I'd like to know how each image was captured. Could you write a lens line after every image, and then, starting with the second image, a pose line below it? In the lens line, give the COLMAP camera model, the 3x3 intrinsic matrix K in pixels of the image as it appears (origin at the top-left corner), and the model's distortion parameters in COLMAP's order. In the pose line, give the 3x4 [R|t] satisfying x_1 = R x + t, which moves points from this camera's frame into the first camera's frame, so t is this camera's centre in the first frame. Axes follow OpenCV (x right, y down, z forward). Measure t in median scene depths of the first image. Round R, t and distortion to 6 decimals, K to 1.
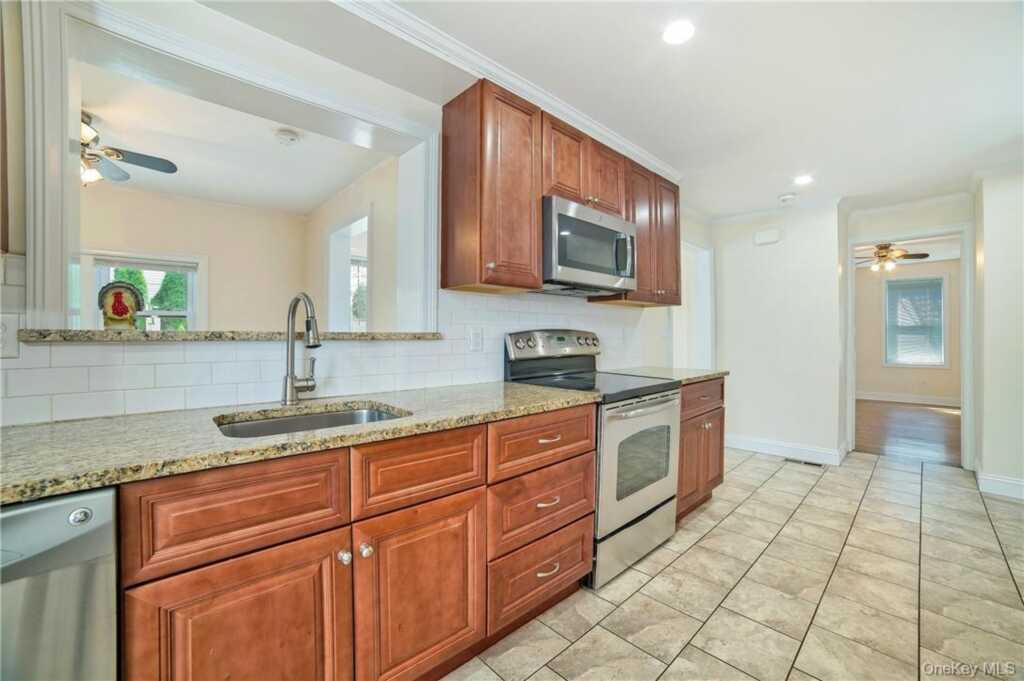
lens RADIAL K [[421.2, 0, 512.0], [0, 421.2, 340.5], [0, 0, 1]] dist [-0.109227, 0.040659]
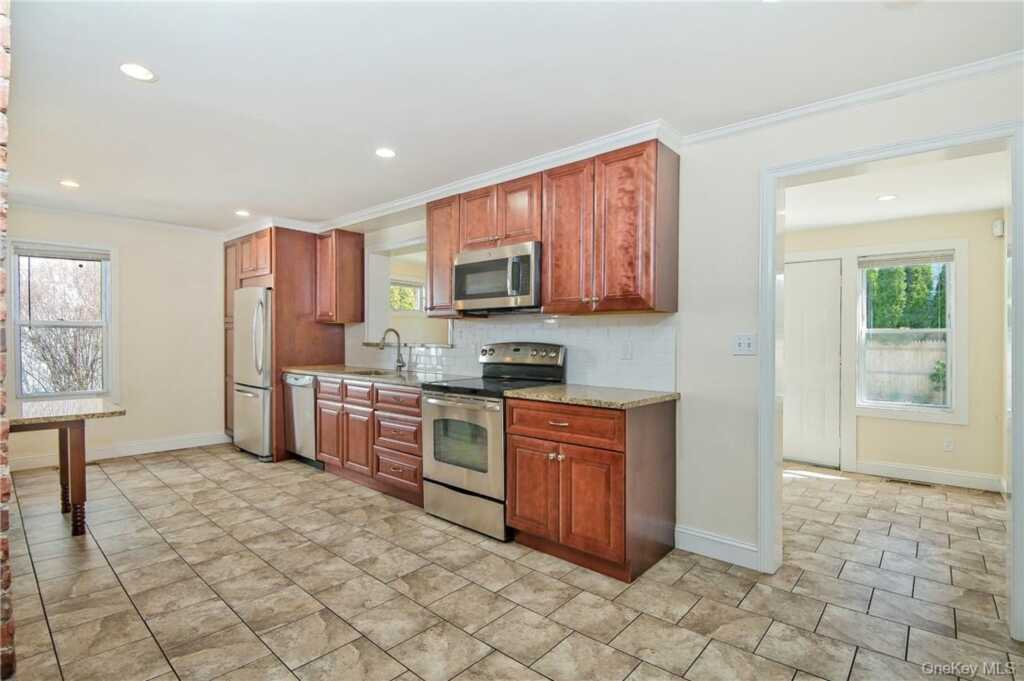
lens RADIAL K [[488.0, 0, 512.0], [0, 488.0, 340.5], [0, 0, 1]] dist [0.001285, -0.029156]
pose [[0.096806, 0.003643, -0.995297, 2.181660], [-0.018867, 0.999820, 0.001825, -0.047694], [0.995124, 0.018602, 0.096858, 1.188914]]
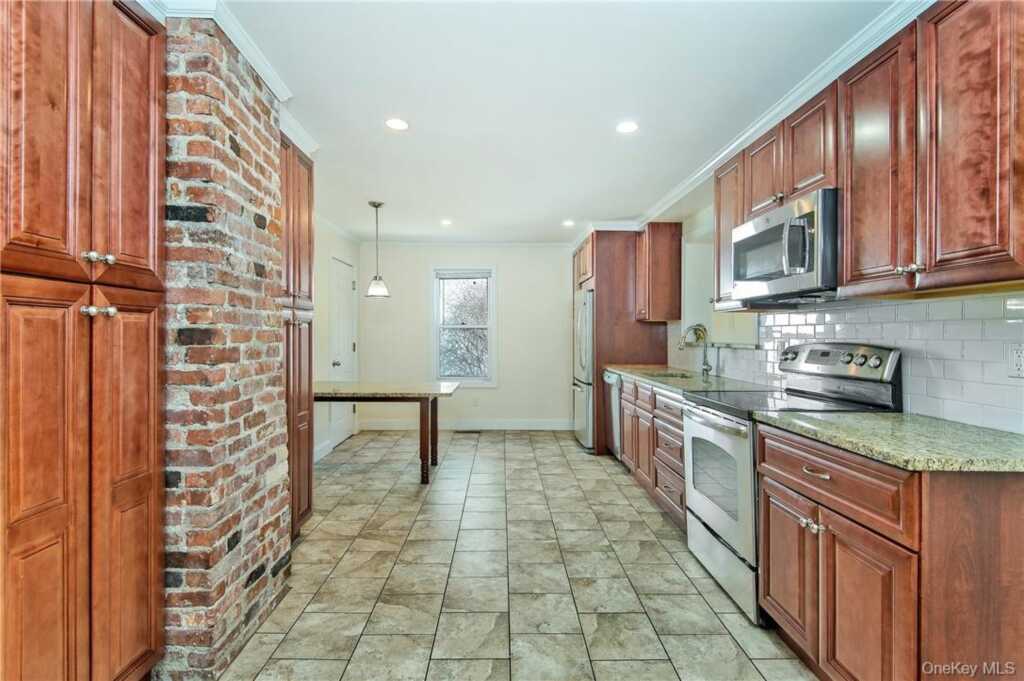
lens RADIAL K [[484.5, 0, 508.9], [0, 484.5, 336.7], [0, 0, 1]] dist [0.017096, -0.009028]
pose [[-0.669808, -0.003587, -0.742526, 1.799066], [-0.017311, 0.999792, 0.010786, -0.053911], [0.742333, 0.020079, -0.669731, 1.661105]]
